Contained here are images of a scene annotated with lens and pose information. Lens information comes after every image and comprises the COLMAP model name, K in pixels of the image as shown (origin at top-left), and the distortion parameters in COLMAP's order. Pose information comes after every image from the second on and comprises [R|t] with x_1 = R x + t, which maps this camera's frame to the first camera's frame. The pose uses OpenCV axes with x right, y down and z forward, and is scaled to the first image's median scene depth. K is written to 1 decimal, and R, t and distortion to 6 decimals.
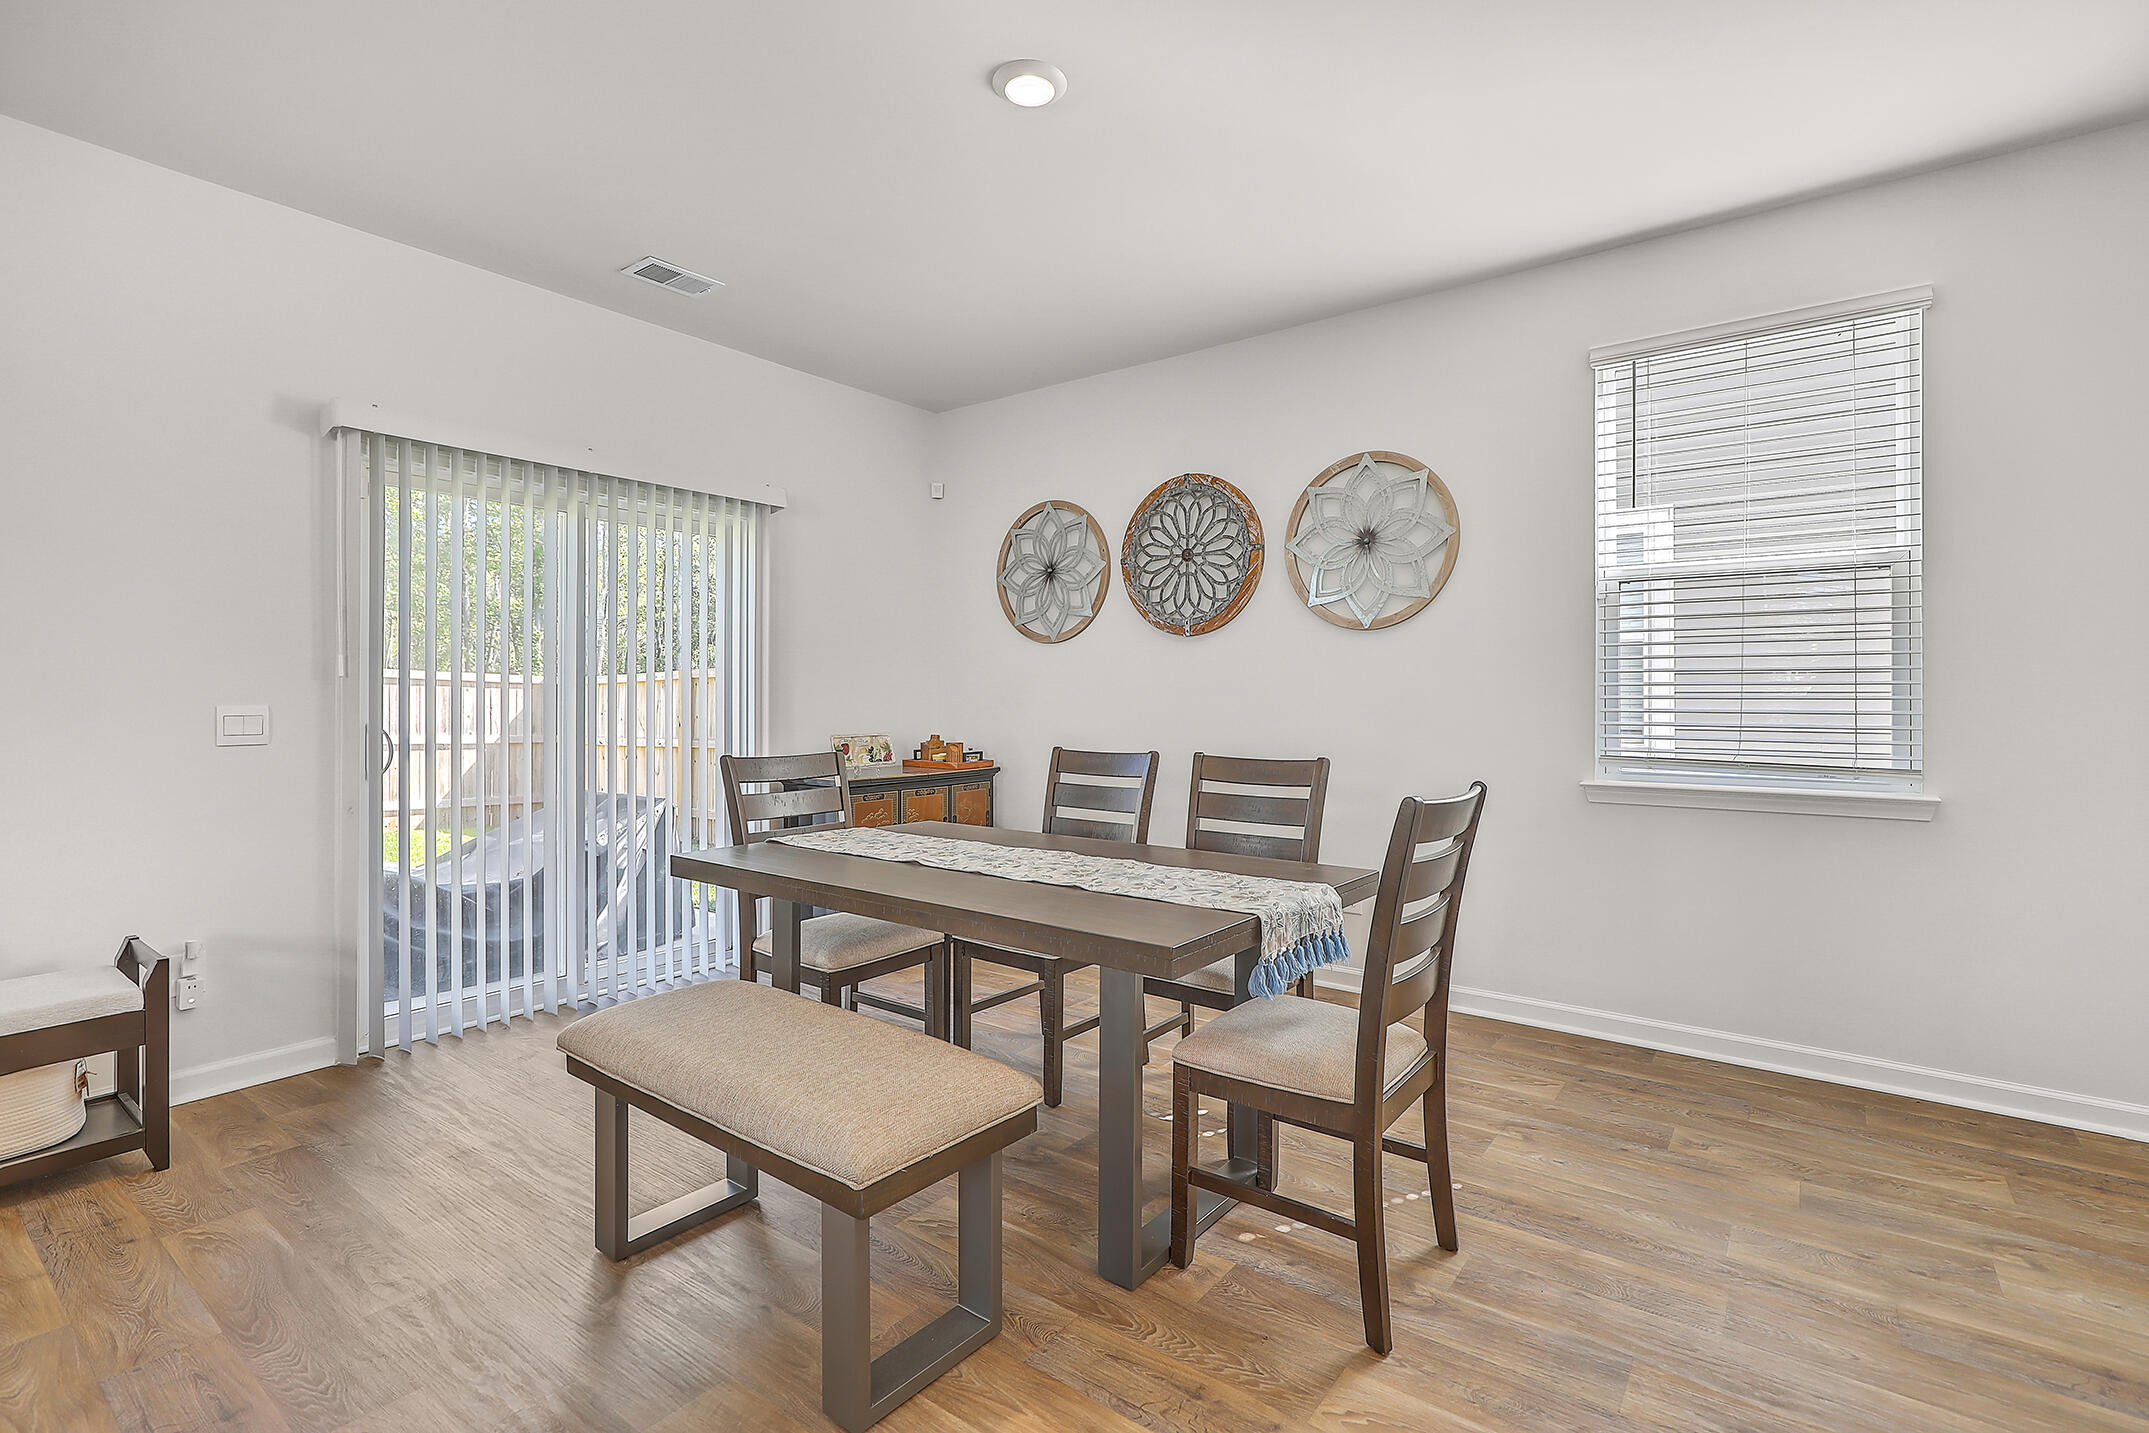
lens RADIAL K [[973.1, 0, 1071.0], [0, 973.1, 718.9], [0, 0, 1]] dist [0.006815, -0.003280]
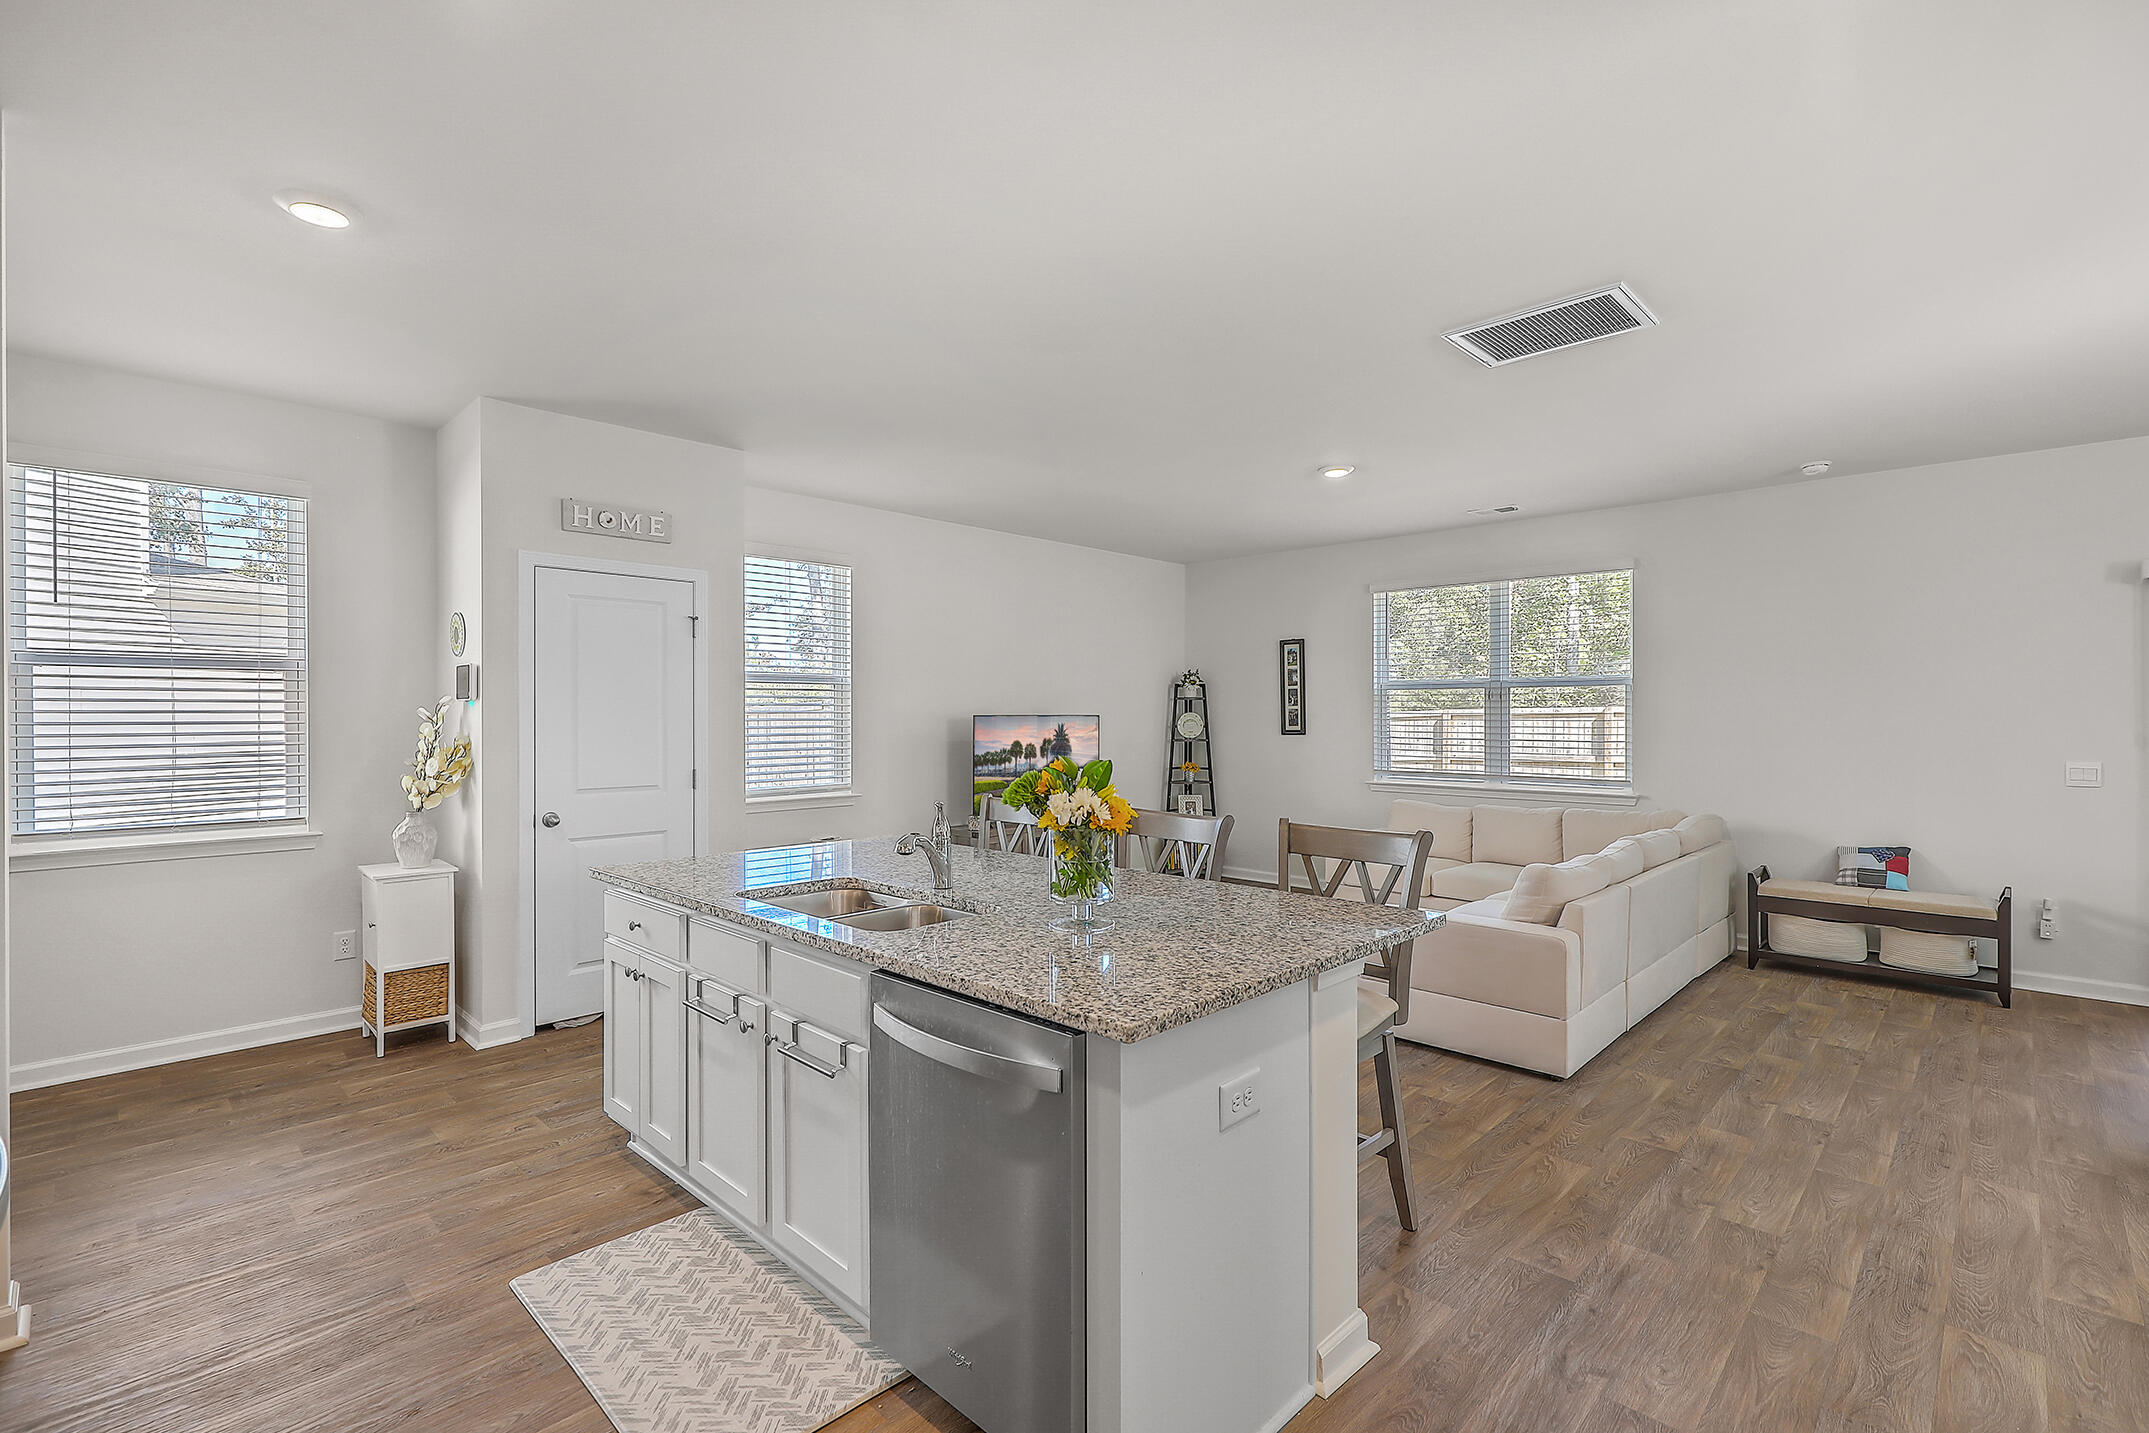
lens RADIAL K [[973.1, 0, 1061.1], [0, 973.1, 723.8], [0, 0, 1]] dist [0.006815, -0.003280]
pose [[-0.123036, 0.008579, -0.992365, 0.656844], [-0.022037, 0.999692, 0.011375, -0.039617], [0.992158, 0.023268, -0.122809, -0.324459]]
